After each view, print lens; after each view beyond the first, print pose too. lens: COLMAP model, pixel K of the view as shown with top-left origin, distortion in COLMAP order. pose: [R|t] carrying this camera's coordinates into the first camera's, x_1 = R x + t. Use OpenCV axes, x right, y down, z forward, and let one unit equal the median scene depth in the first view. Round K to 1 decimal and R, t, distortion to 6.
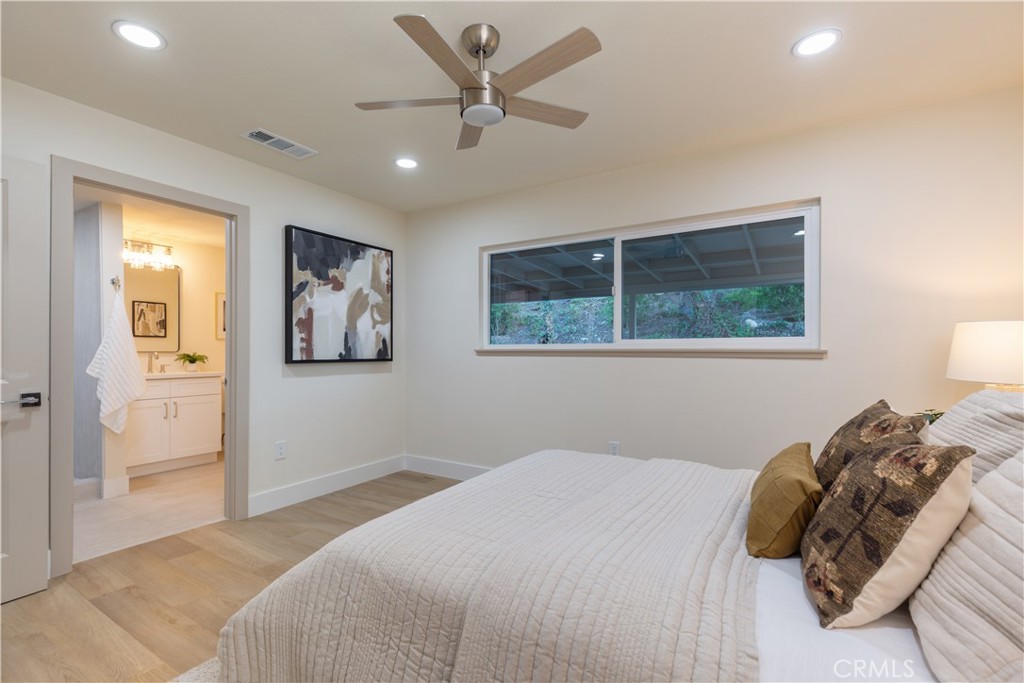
lens RADIAL K [[461.9, 0, 507.0], [0, 461.9, 350.1], [0, 0, 1]] dist [0.004080, 0.000550]
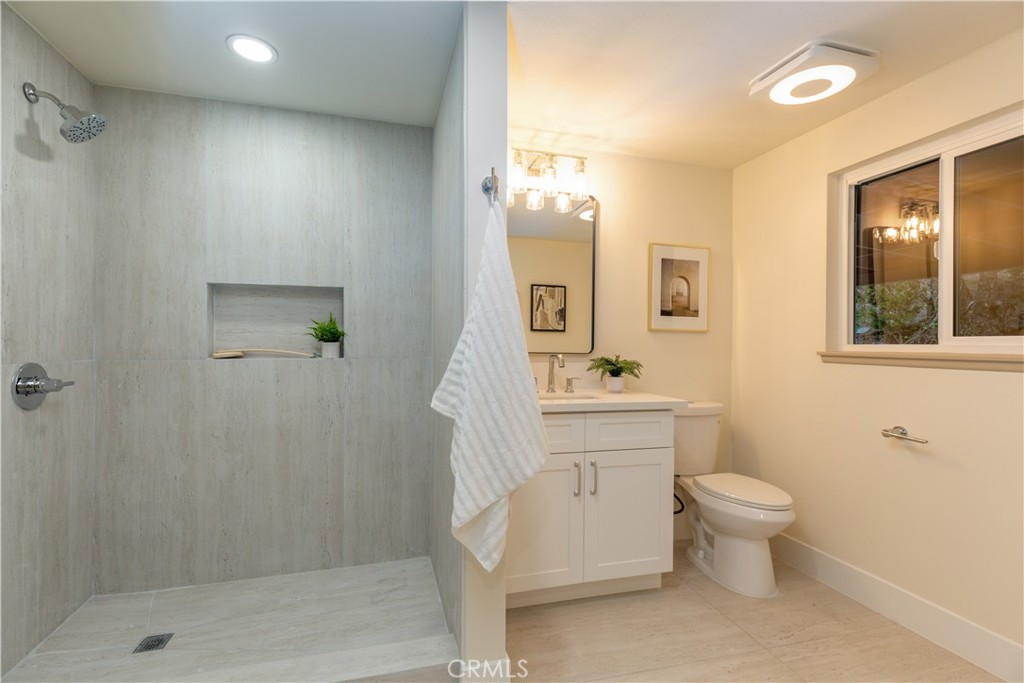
lens RADIAL K [[461.9, 0, 509.5], [0, 461.9, 341.8], [0, 0, 1]] dist [0.004080, 0.000550]
pose [[0.742520, 0.003316, -0.669816, -0.422335], [-0.013616, 0.999856, -0.010143, -0.003396], [0.669686, 0.016652, 0.742458, 0.537044]]
